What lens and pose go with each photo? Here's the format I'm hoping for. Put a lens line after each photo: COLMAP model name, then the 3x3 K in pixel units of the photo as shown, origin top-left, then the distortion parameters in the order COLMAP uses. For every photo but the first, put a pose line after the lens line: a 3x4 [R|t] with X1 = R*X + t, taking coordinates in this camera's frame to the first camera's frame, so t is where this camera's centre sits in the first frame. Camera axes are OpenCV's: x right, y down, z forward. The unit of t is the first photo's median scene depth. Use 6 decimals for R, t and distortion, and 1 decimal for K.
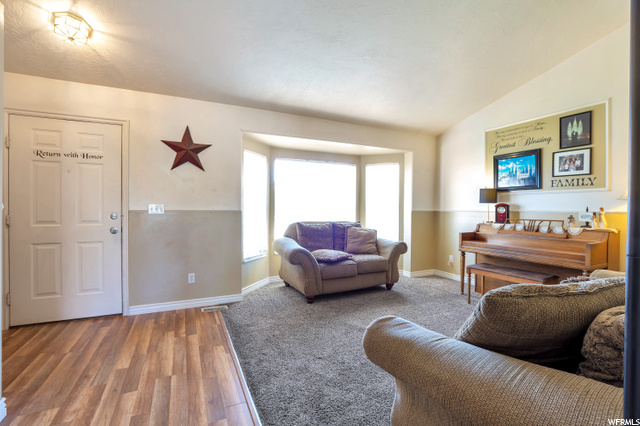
lens RADIAL K [[285.5, 0, 320.3], [0, 285.5, 212.0], [0, 0, 1]] dist [-0.028661, 0.001471]
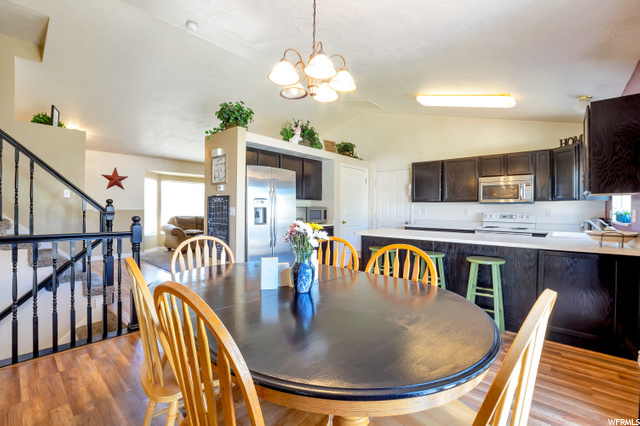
lens RADIAL K [[285.5, 0, 320.4], [0, 285.5, 213.4], [0, 0, 1]] dist [-0.028661, 0.001471]
pose [[0.926757, 0.002997, 0.375650, 0.090842], [-0.003674, 0.999993, 0.001086, 0.011774], [-0.375644, -0.002387, 0.926761, -0.947041]]
